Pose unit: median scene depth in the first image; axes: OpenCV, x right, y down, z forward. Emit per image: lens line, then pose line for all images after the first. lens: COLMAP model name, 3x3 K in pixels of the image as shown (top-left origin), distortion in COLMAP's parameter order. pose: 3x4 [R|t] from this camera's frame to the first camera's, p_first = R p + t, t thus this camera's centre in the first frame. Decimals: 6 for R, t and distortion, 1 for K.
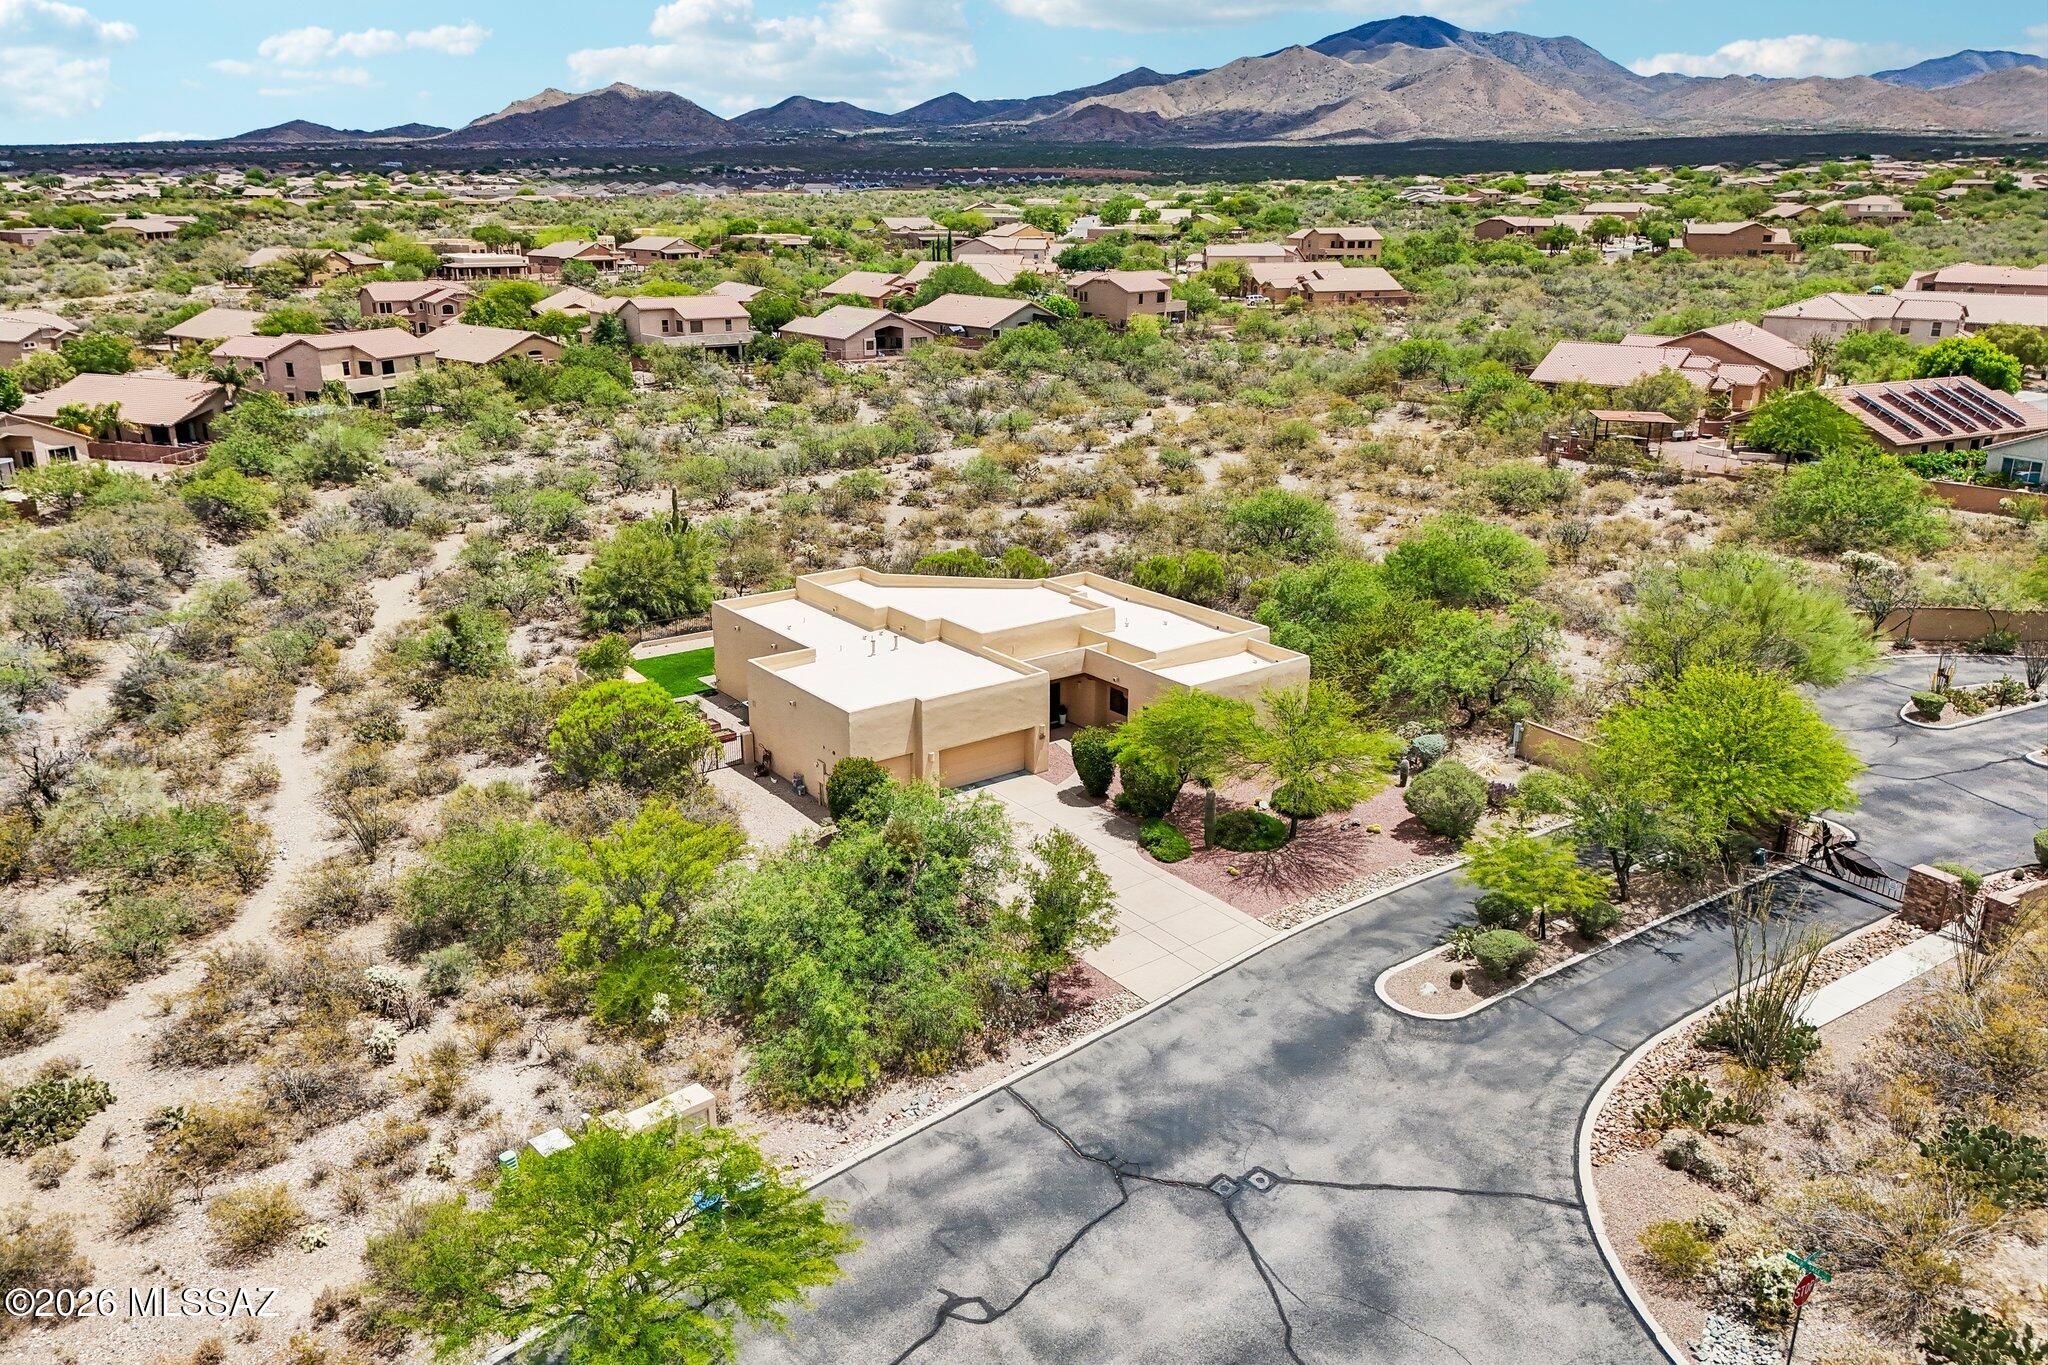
lens RADIAL K [[1506.1, 0, 1023.2], [0, 1506.1, 681.3], [0, 0, 1]] dist [0.070696, -0.085160]
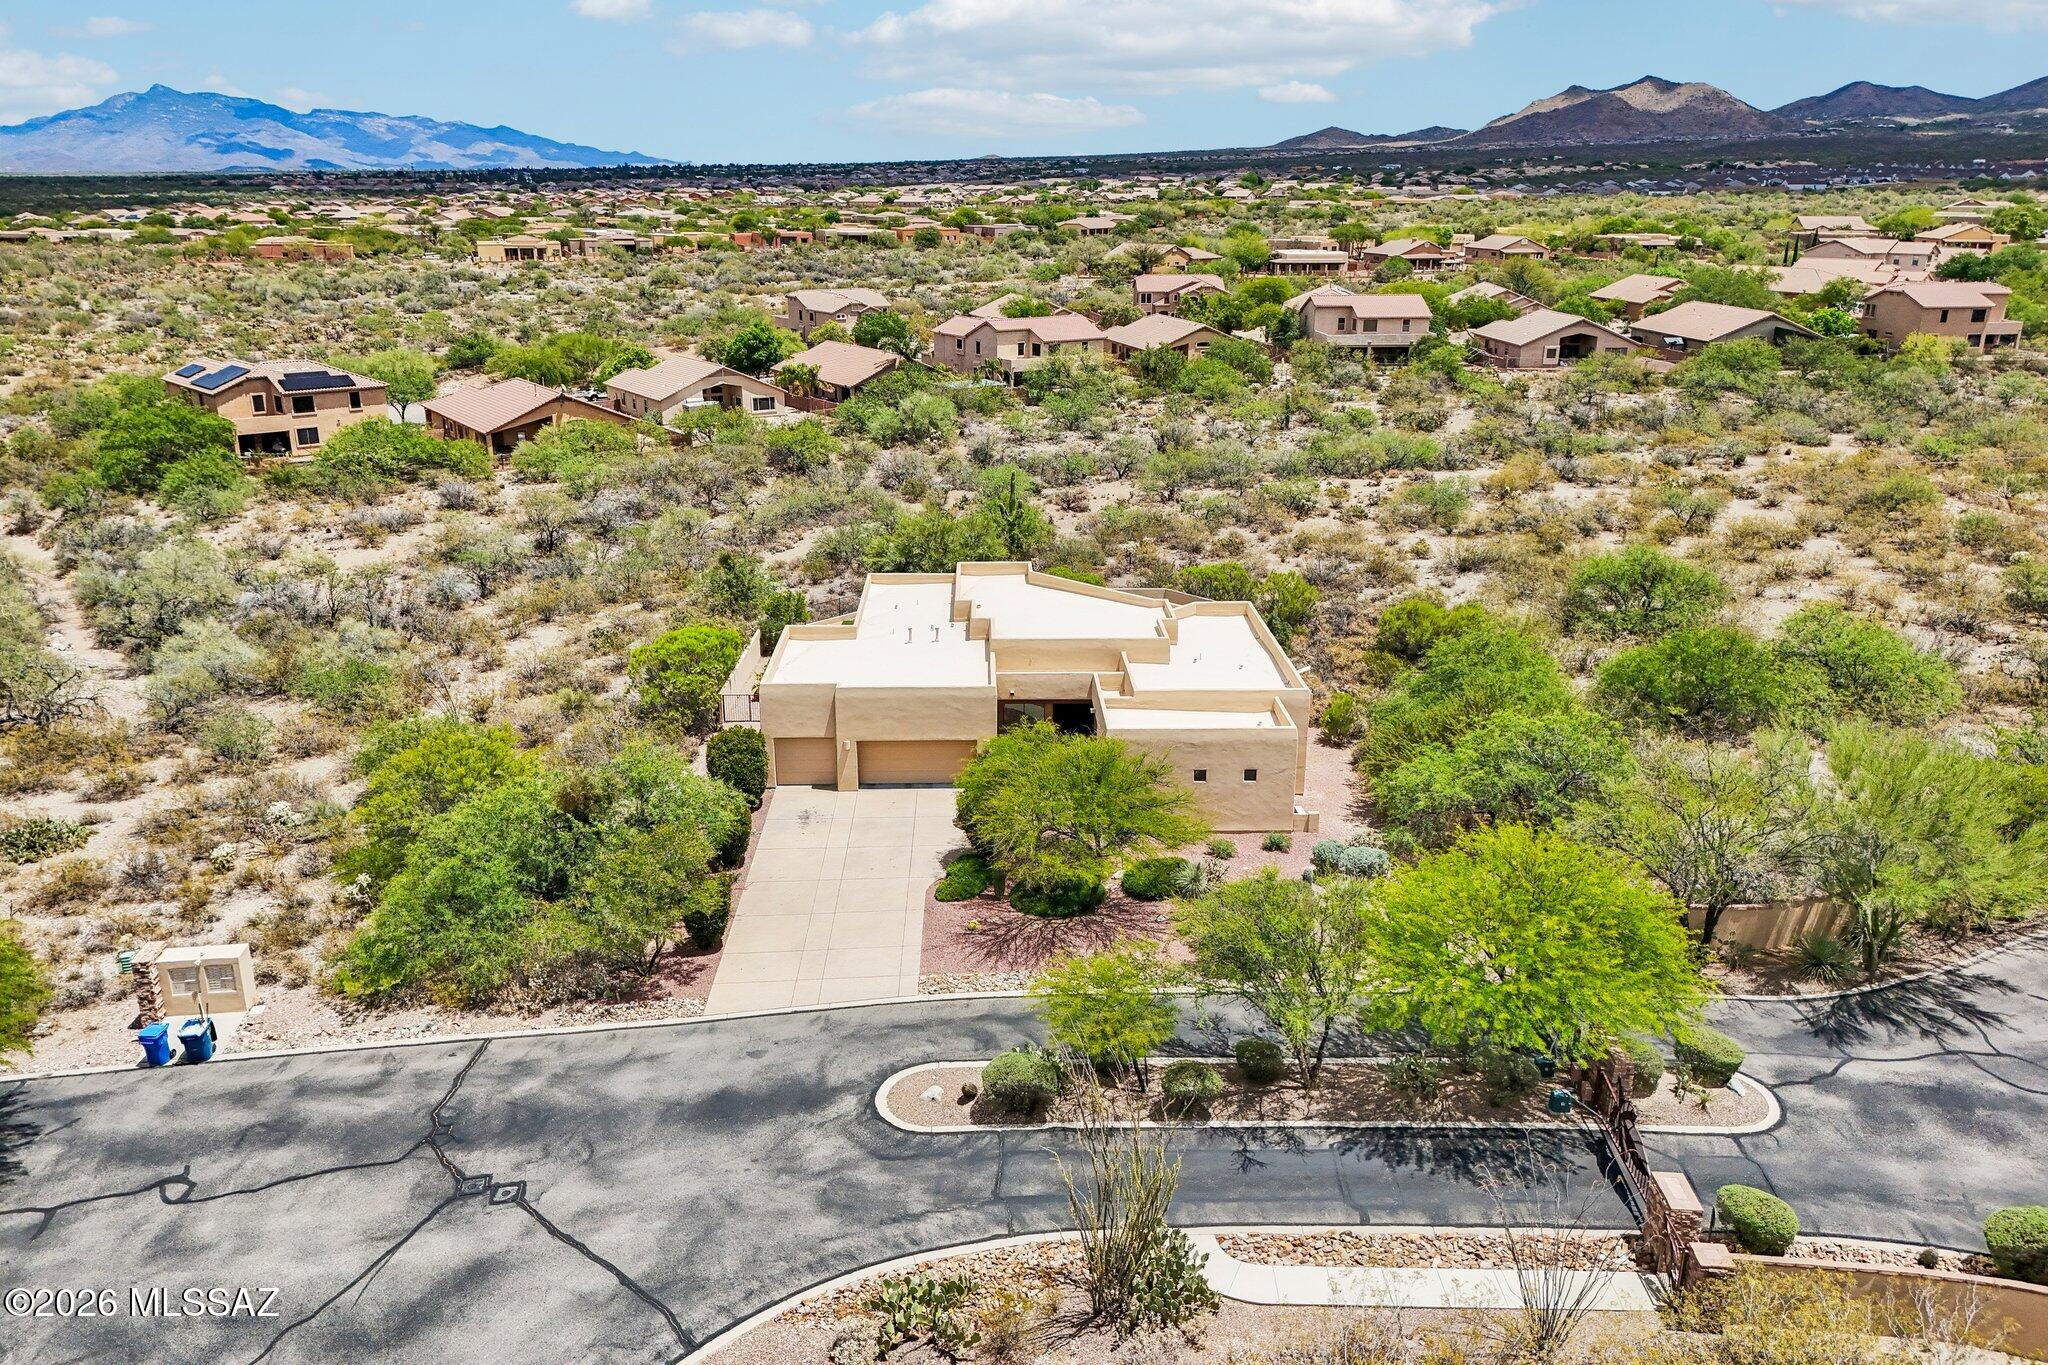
lens RADIAL K [[1506.1, 0, 1023.2], [0, 1506.1, 681.3], [0, 0, 1]] dist [0.070696, -0.085160]
pose [[0.816826, 0.177932, -0.548759, 0.247219], [-0.177779, 0.982589, 0.053976, -0.028511], [0.548809, 0.053469, 0.834236, 0.096325]]
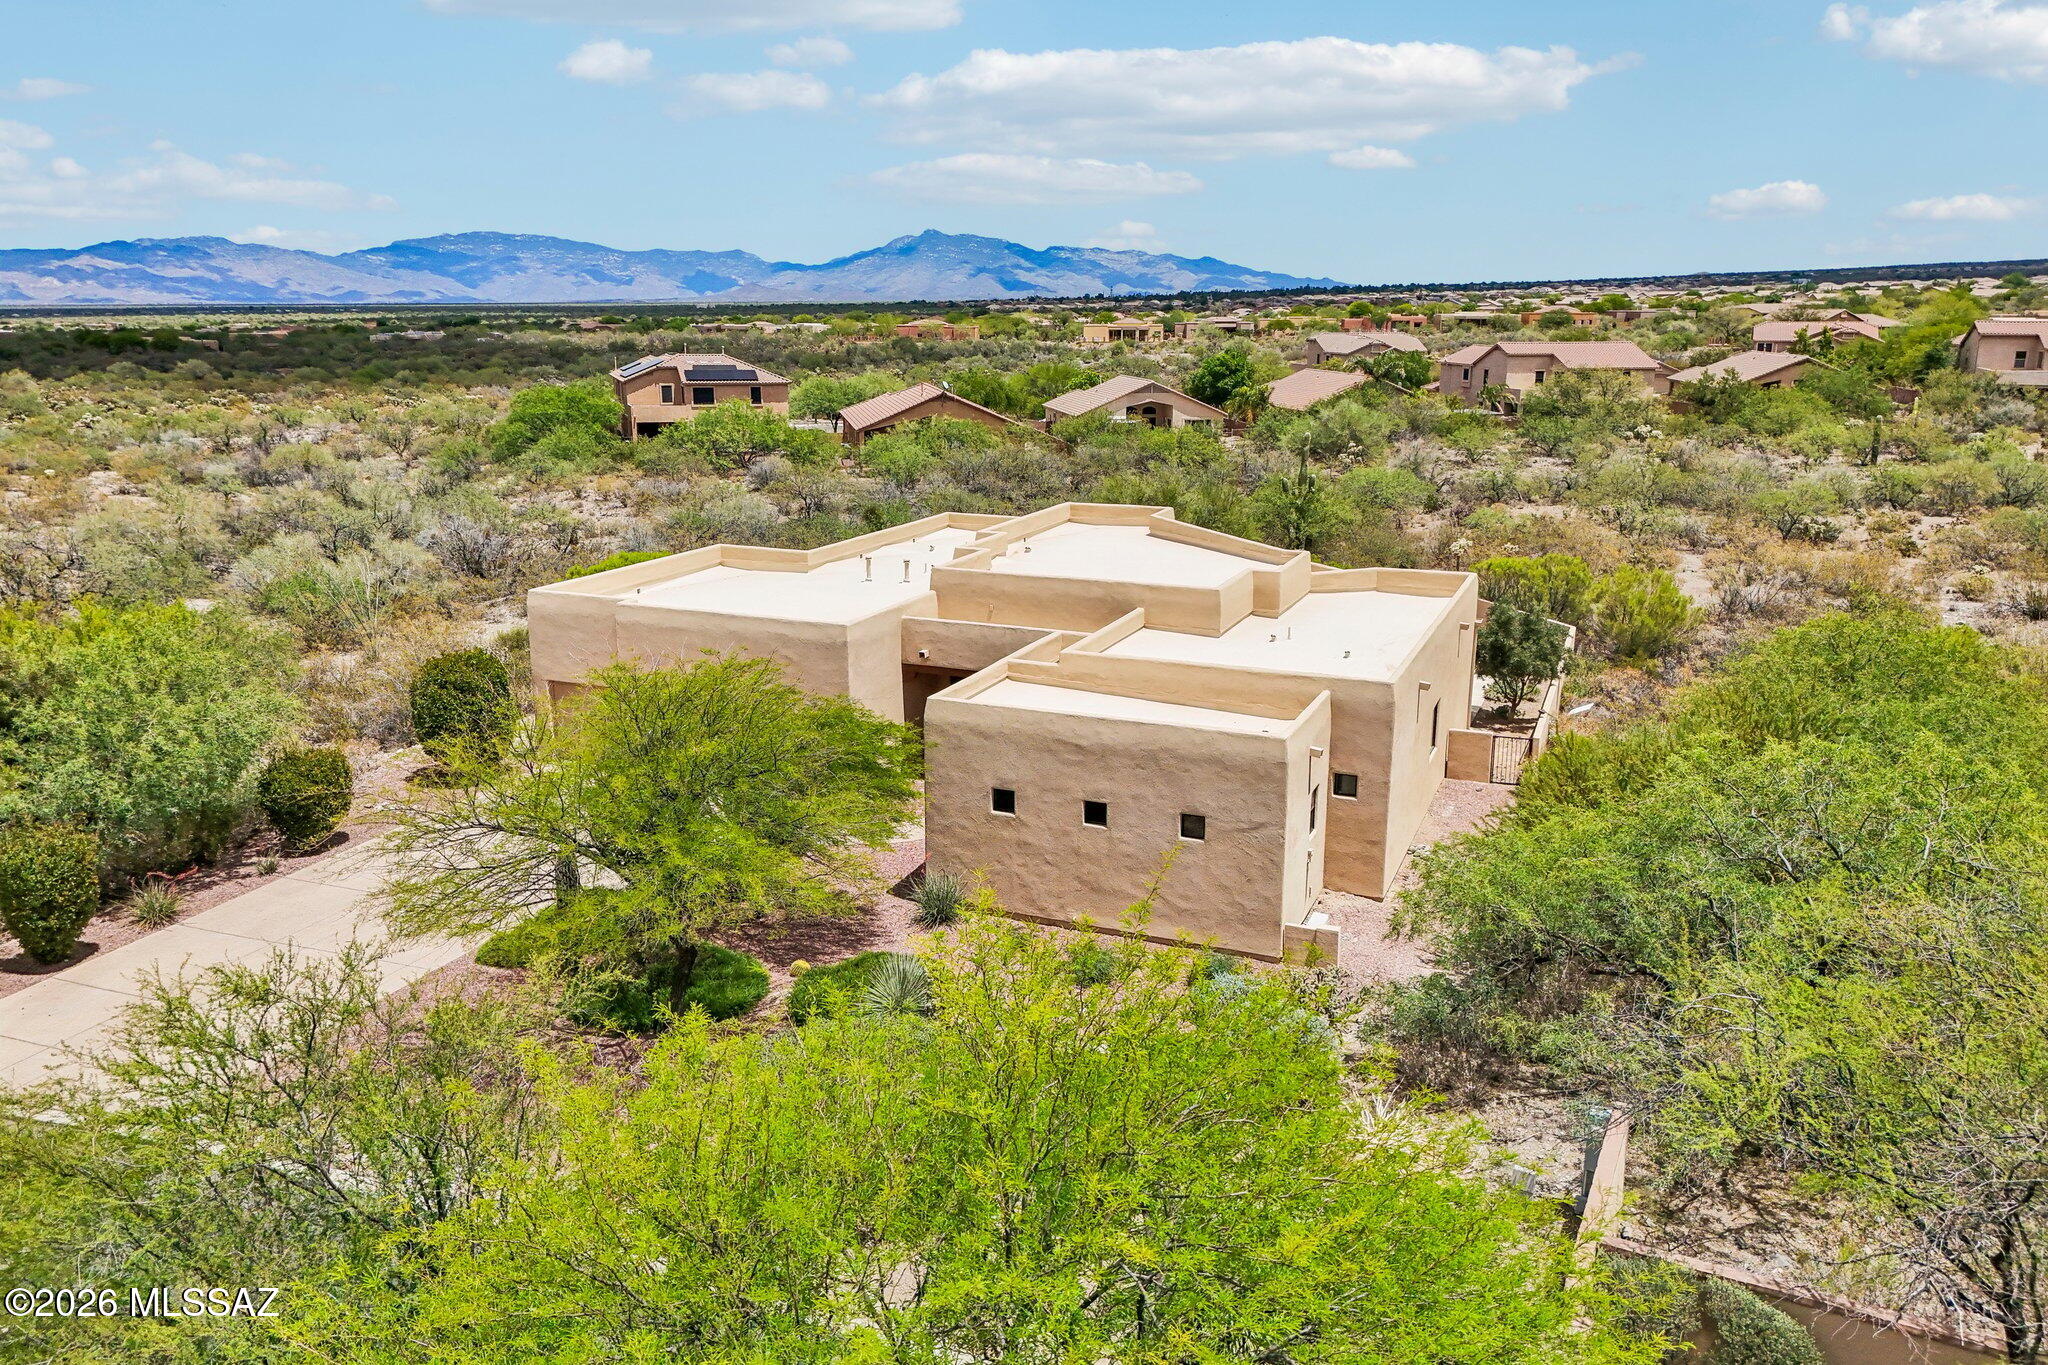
lens RADIAL K [[1506.1, 0, 1023.2], [0, 1506.1, 681.3], [0, 0, 1]] dist [0.070696, -0.085160]
pose [[0.503963, 0.203564, -0.839394, 0.228562], [-0.266073, 0.961158, 0.073346, -0.019342], [0.821722, 0.186377, 0.538551, 0.340892]]
